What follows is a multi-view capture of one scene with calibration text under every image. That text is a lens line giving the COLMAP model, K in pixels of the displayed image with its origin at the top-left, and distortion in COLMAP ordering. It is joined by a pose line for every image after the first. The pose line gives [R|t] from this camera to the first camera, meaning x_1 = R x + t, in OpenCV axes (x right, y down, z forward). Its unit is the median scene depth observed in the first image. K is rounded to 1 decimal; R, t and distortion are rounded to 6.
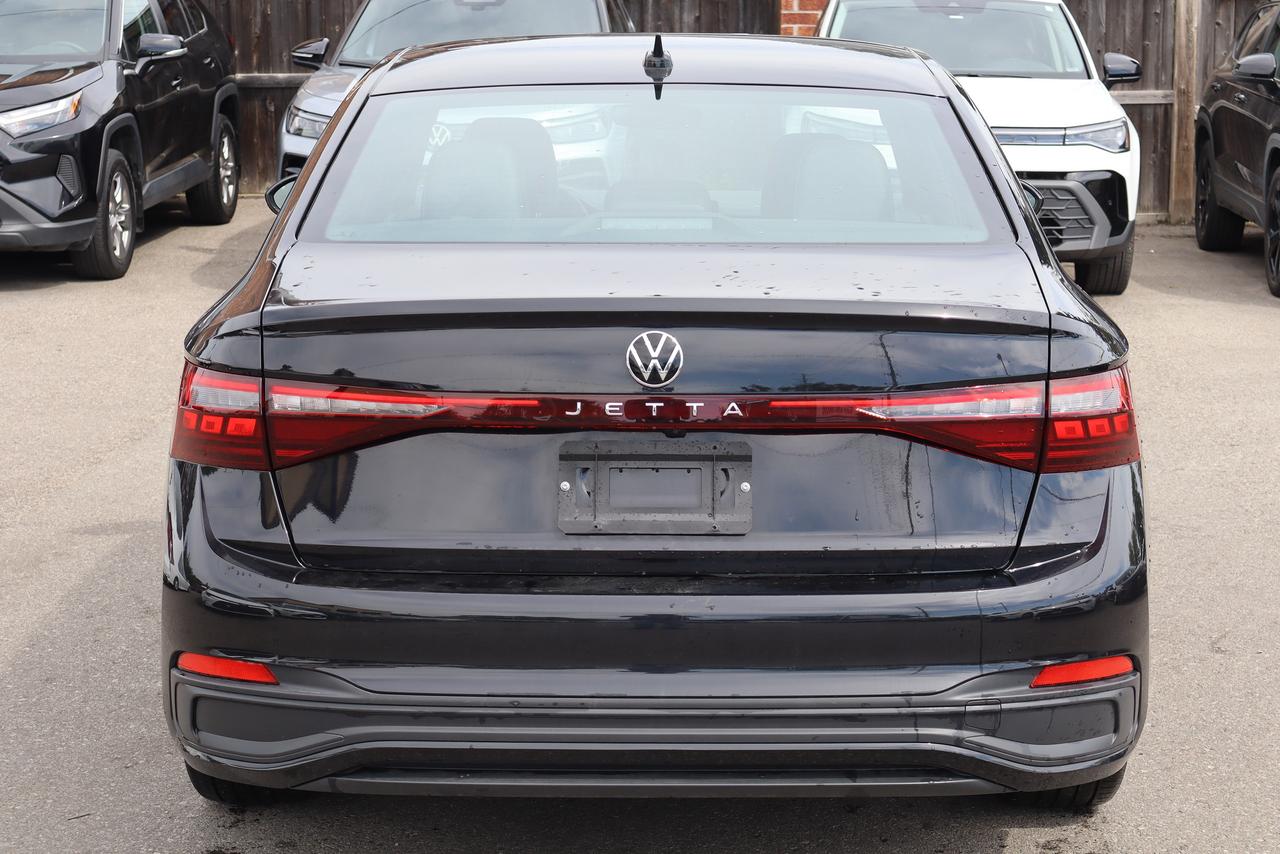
lens RADIAL K [[2454.2, 0, 641.0], [0, 2454.2, 426.5], [0, 0, 1]] dist [0.174351, 0.000000]
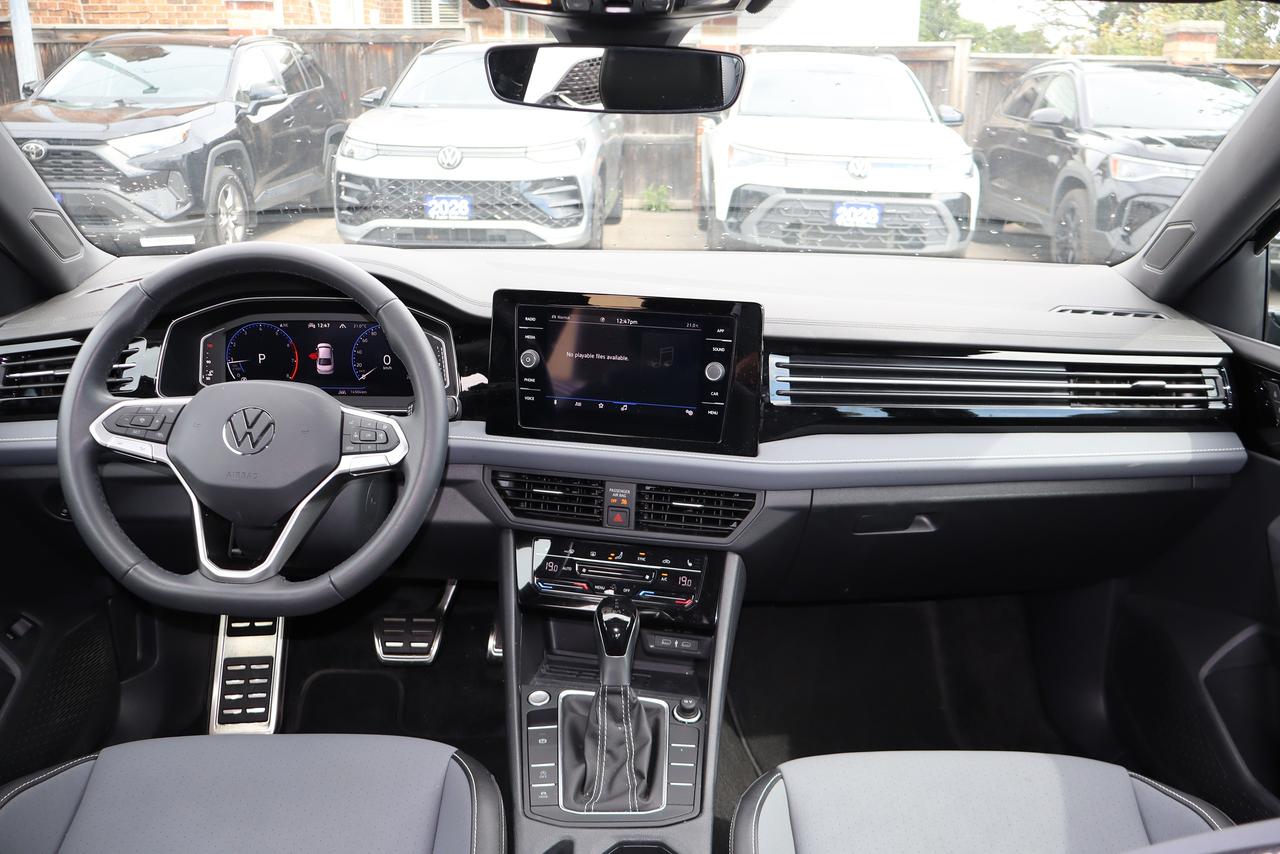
lens RADIAL K [[1084.3, 0, 651.0], [0, 1084.3, 399.2], [0, 0, 1]] dist [-0.009391, 0.011286]
pose [[0.999639, 0.006819, 0.025971, 0.028581], [-0.009294, 0.995302, 0.096374, -0.160245], [-0.025192, -0.096581, 0.995006, 1.402653]]
